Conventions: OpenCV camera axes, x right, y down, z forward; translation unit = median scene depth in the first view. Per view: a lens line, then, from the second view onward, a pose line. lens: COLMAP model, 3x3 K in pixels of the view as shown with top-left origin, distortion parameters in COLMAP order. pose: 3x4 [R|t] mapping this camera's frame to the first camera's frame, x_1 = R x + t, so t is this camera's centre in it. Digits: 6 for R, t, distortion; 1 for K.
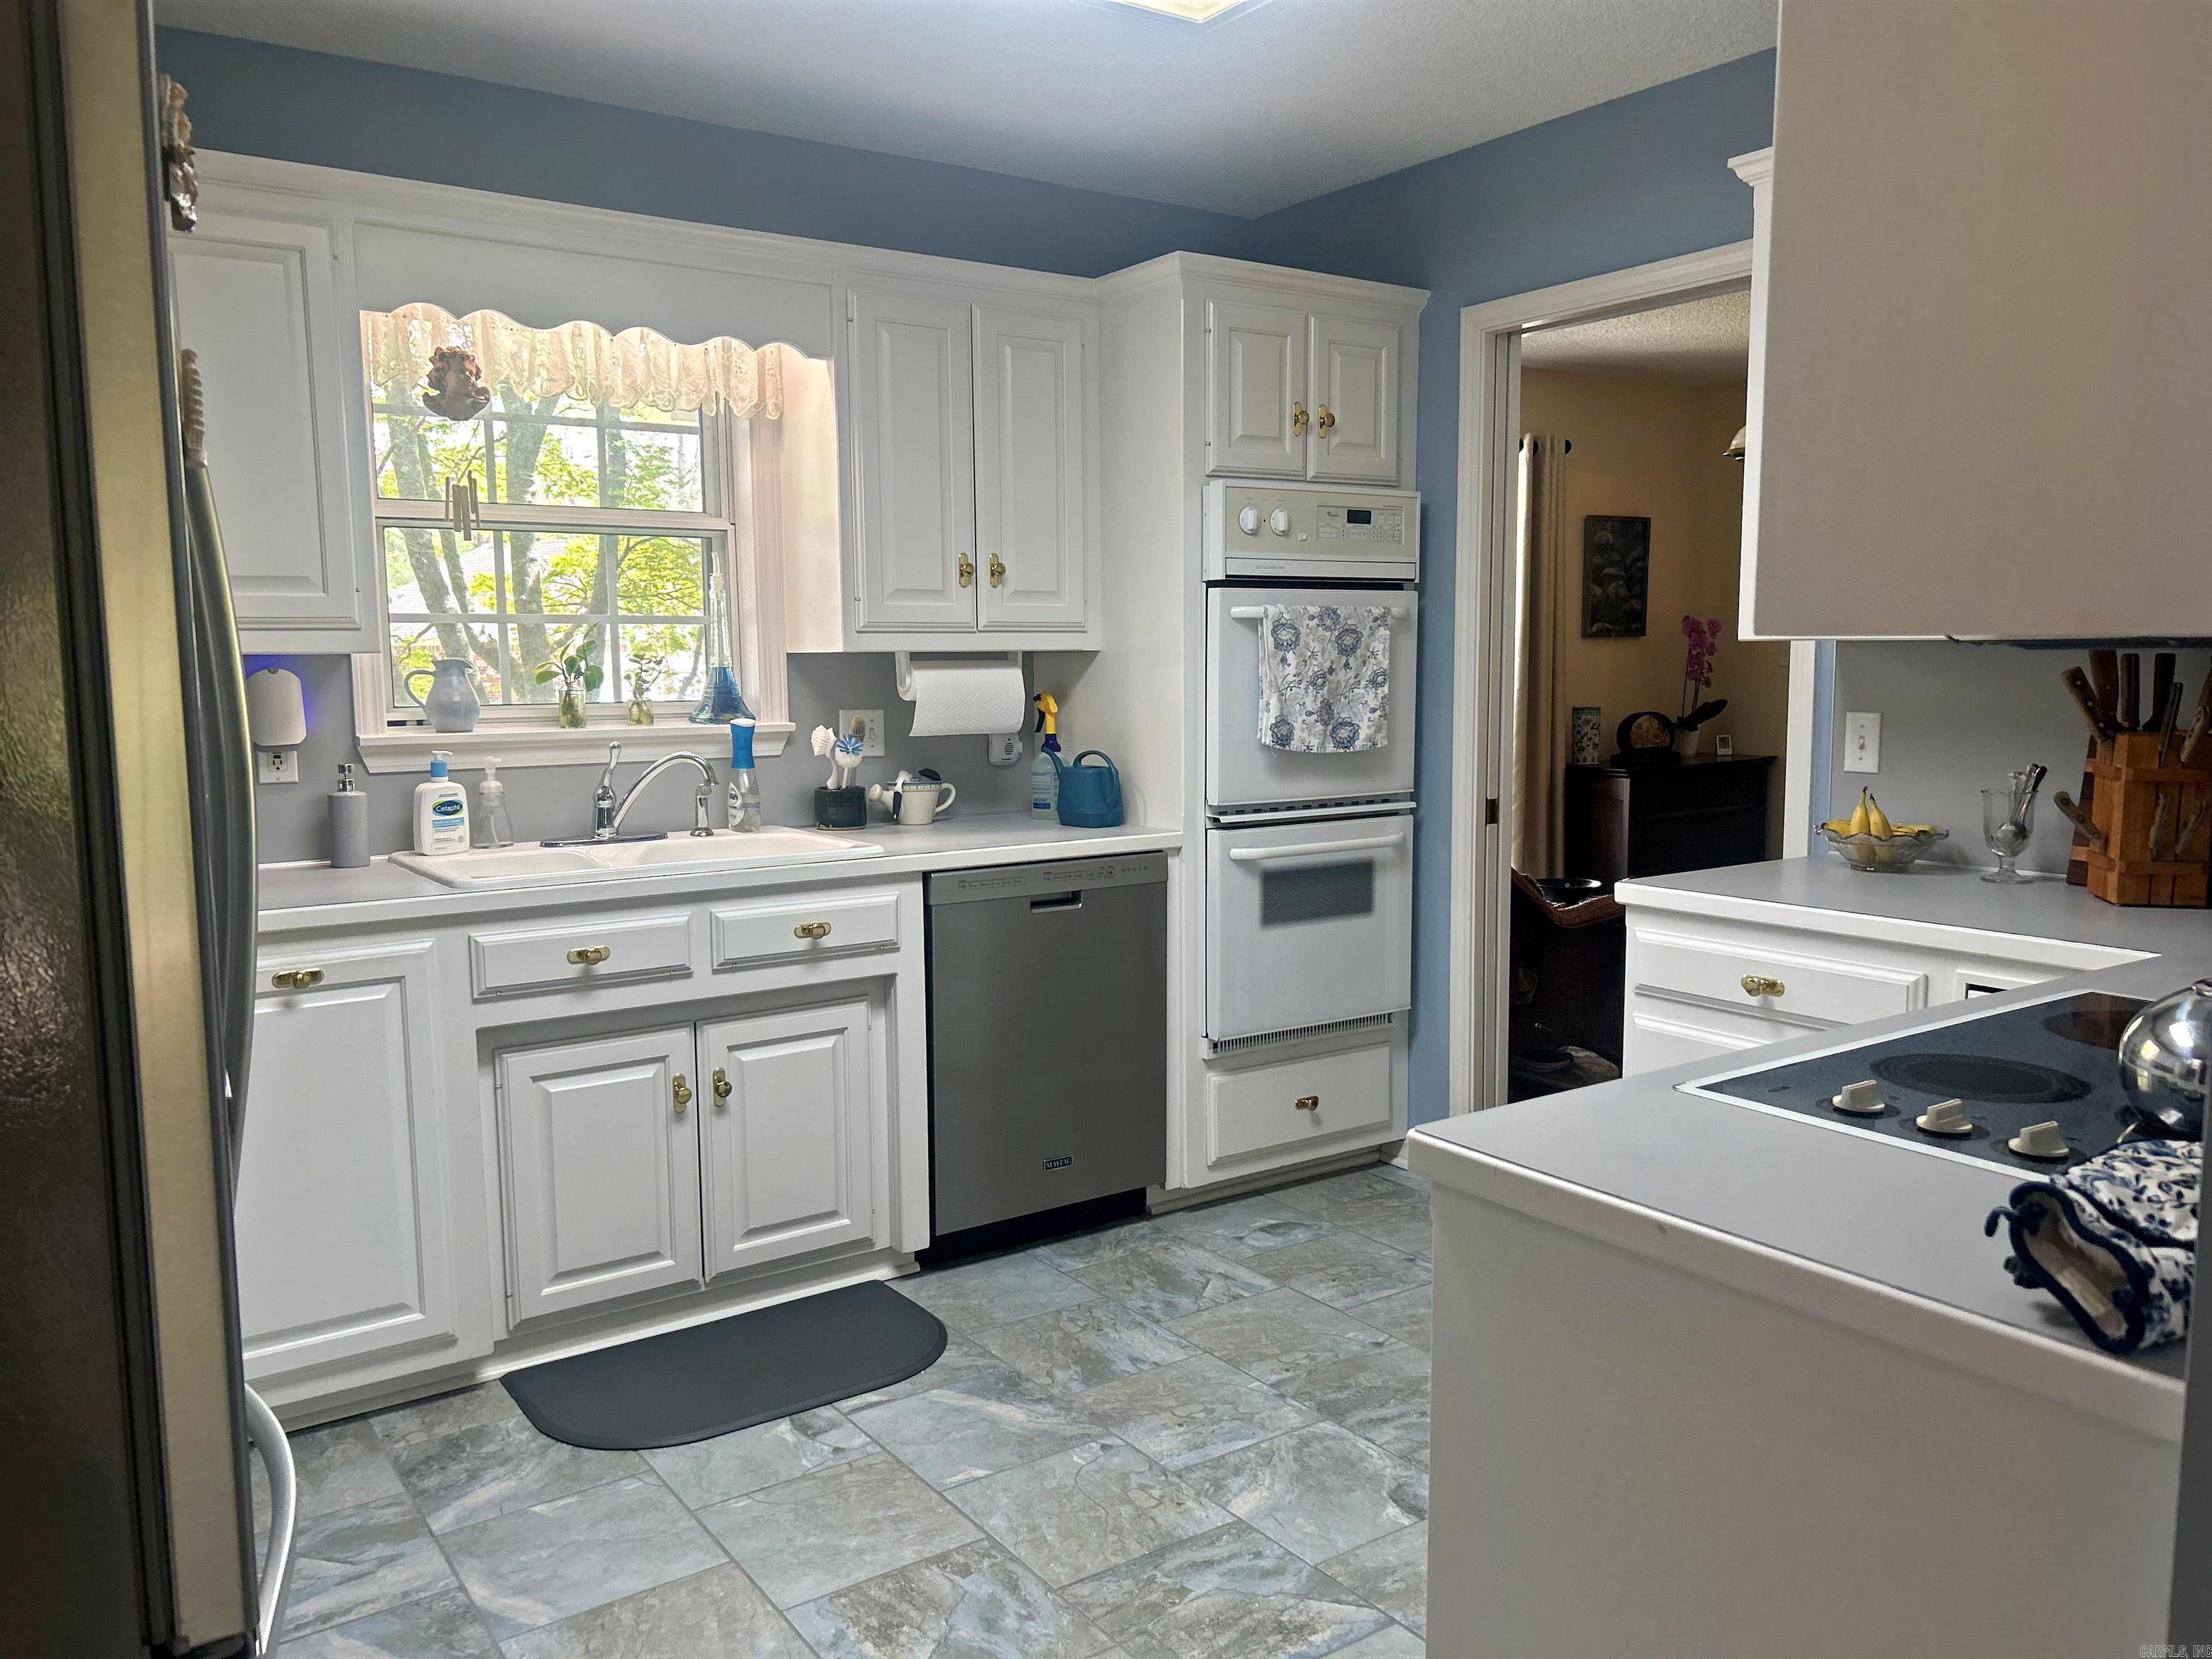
lens RADIAL K [[1667.7, 0, 1108.0], [0, 1667.7, 847.3], [0, 0, 1]] dist [0.071242, -0.081288]
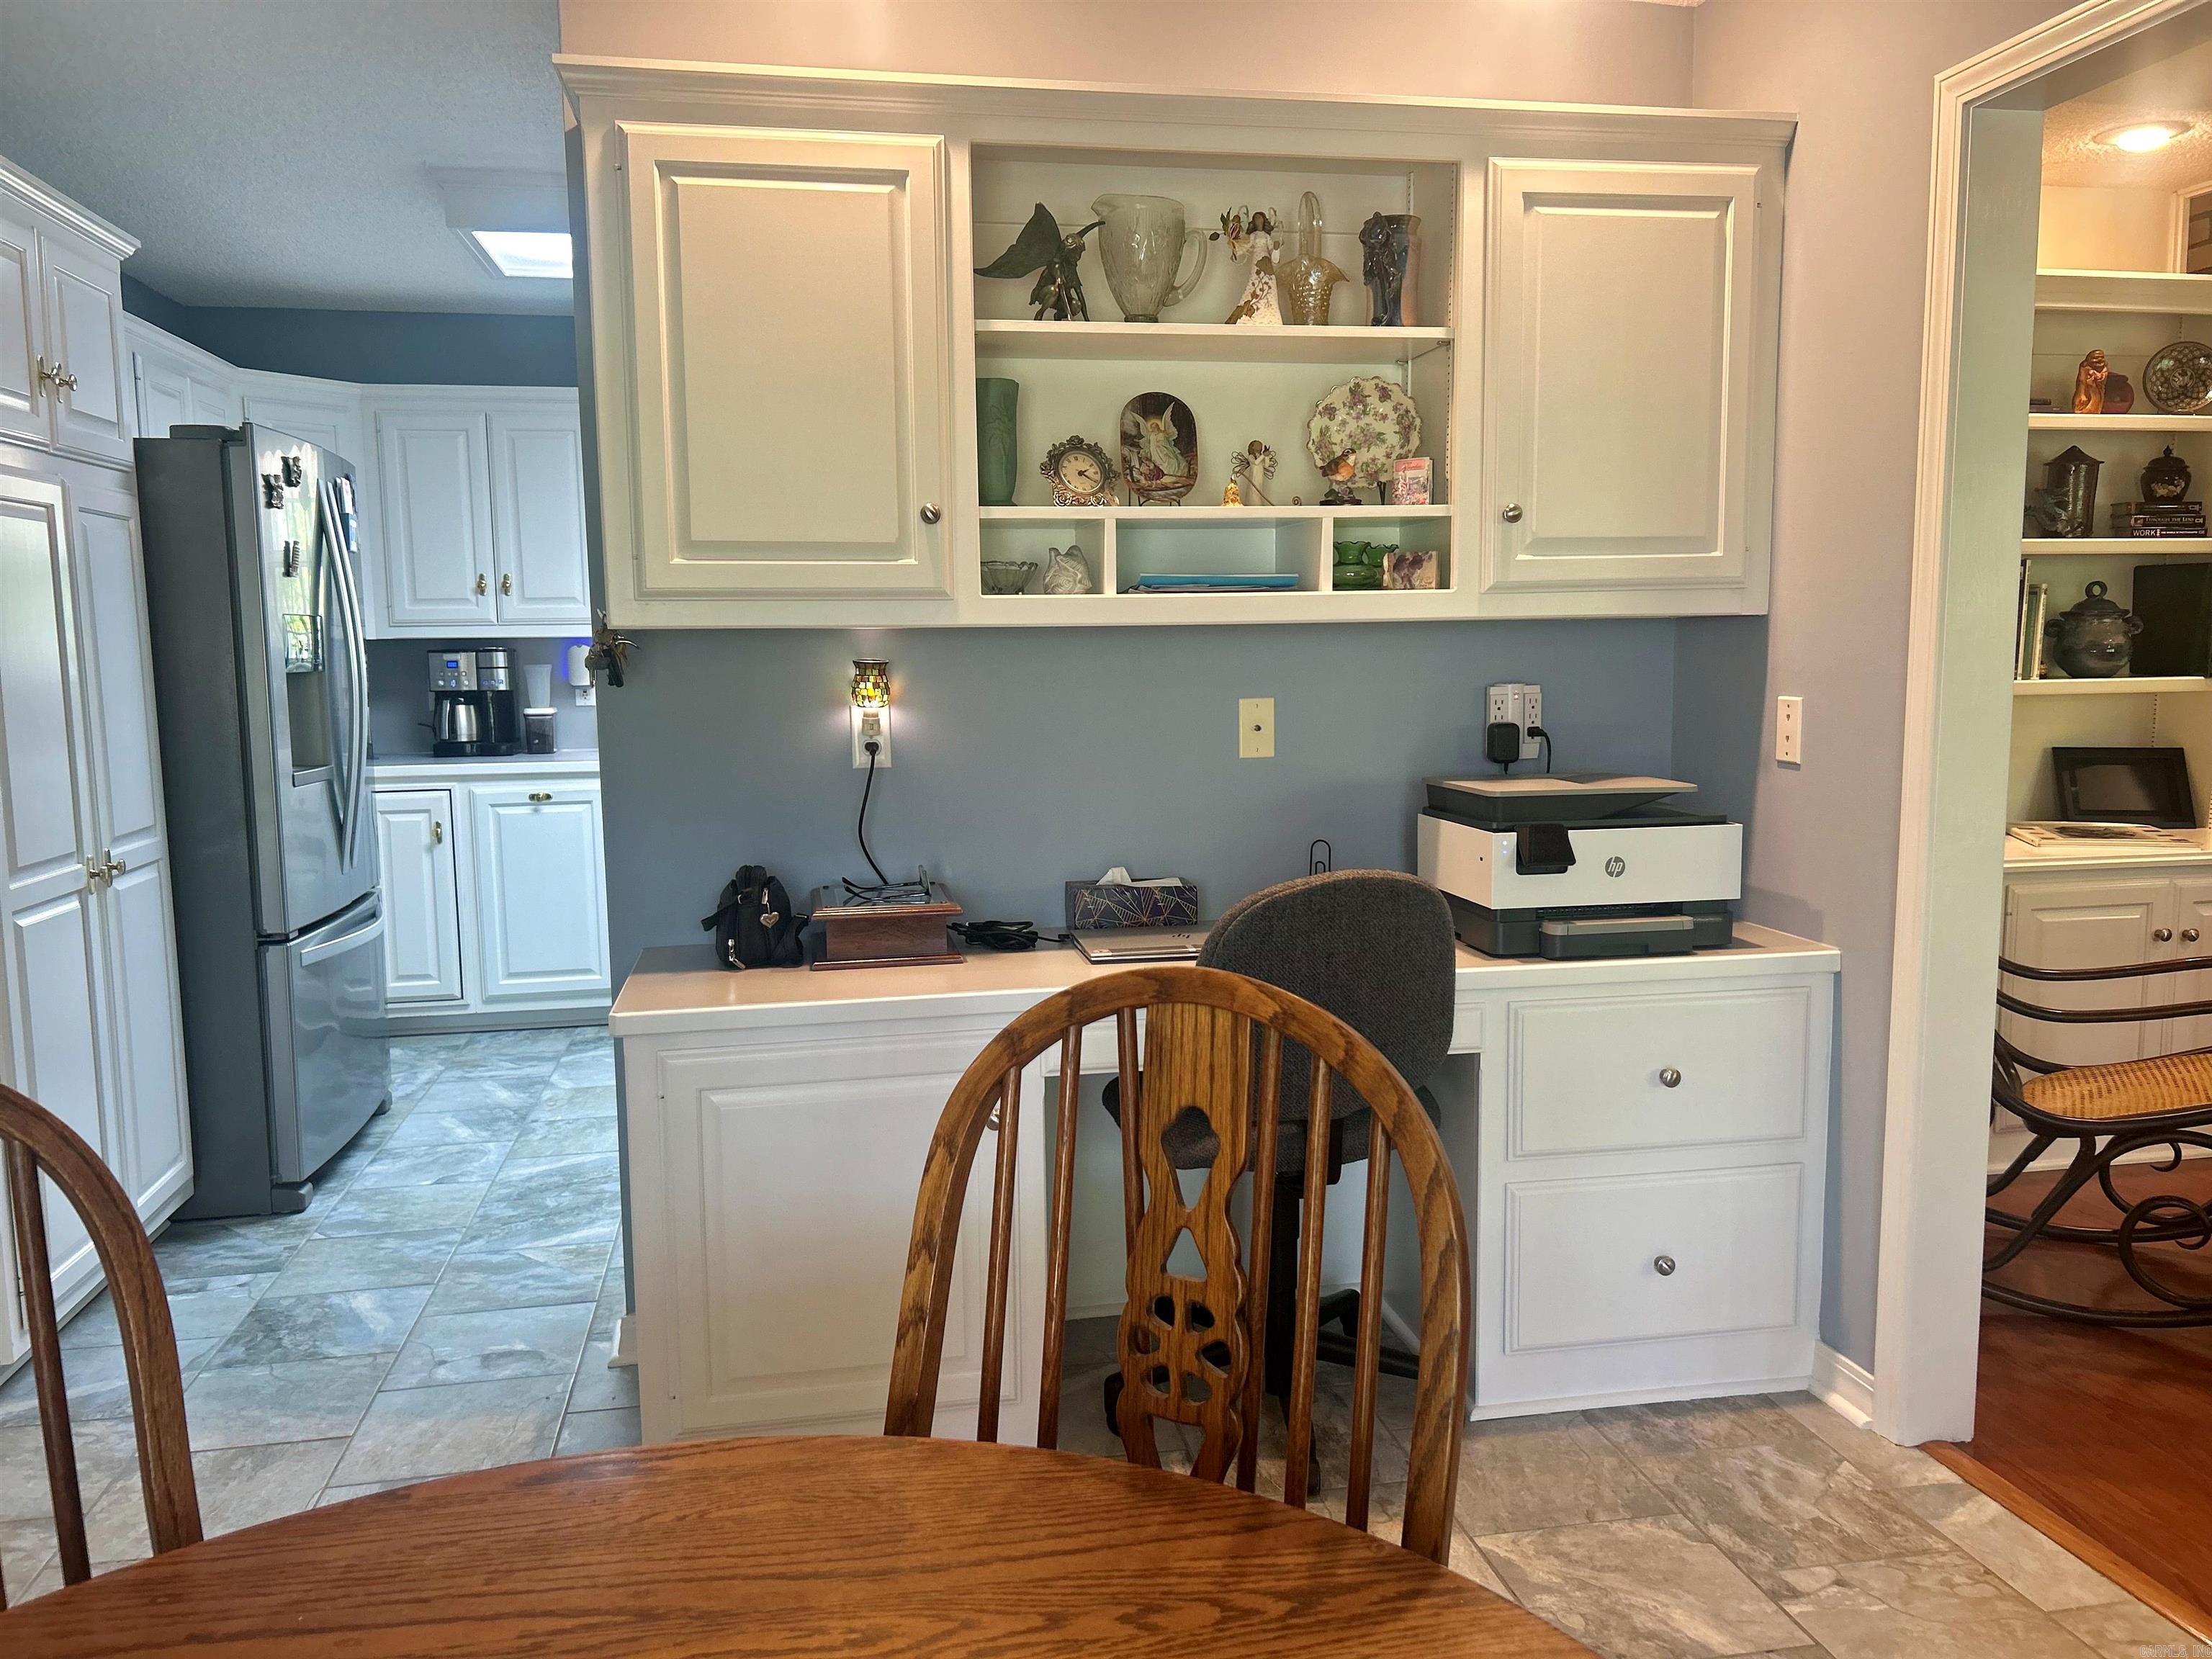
lens RADIAL K [[1667.7, 0, 1098.3], [0, 1667.7, 843.5], [0, 0, 1]] dist [0.071242, -0.081288]
pose [[0.911489, 0.047880, -0.408528, 0.776298], [-0.044430, 0.998851, 0.017935, 0.054477], [0.408917, 0.001803, 0.912570, -0.458746]]
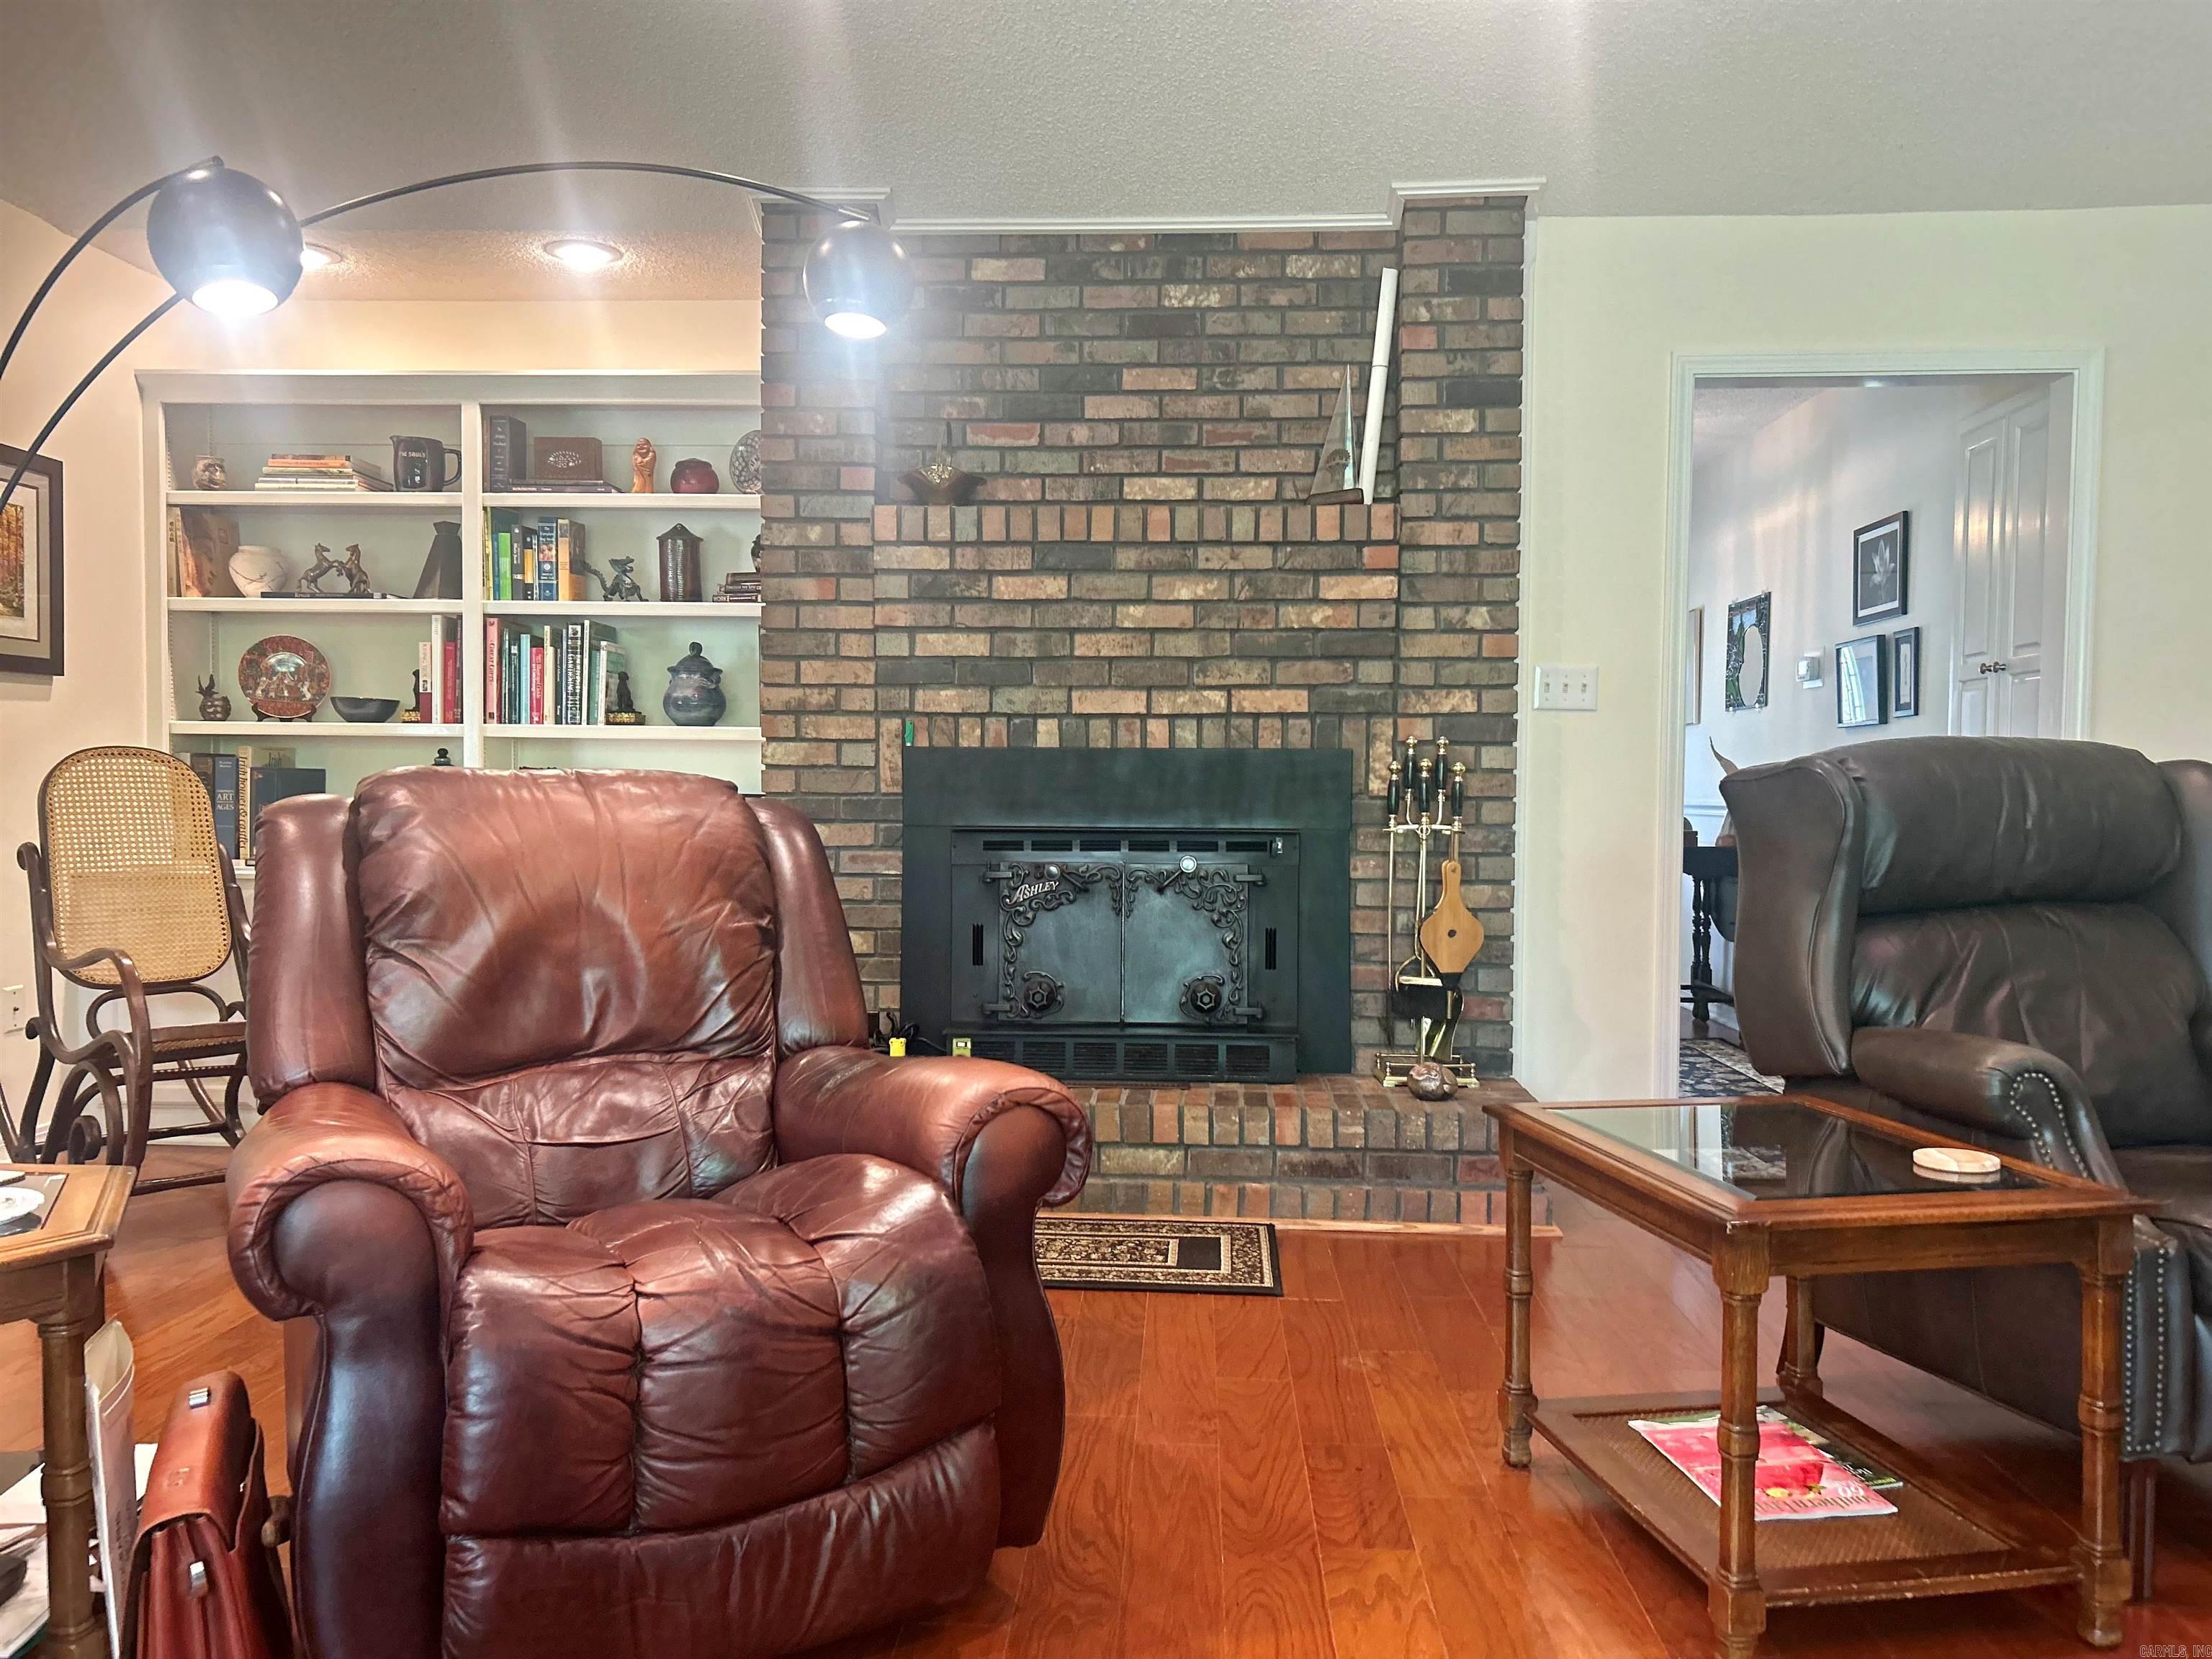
lens RADIAL K [[1667.7, 0, 1093.6], [0, 1667.7, 859.0], [0, 0, 1]] dist [0.071242, -0.081288]
pose [[0.786323, 0.039883, -0.616527, 2.103034], [-0.087735, 0.995009, -0.047530, 0.067268], [0.611554, 0.091465, 0.785898, 0.126282]]
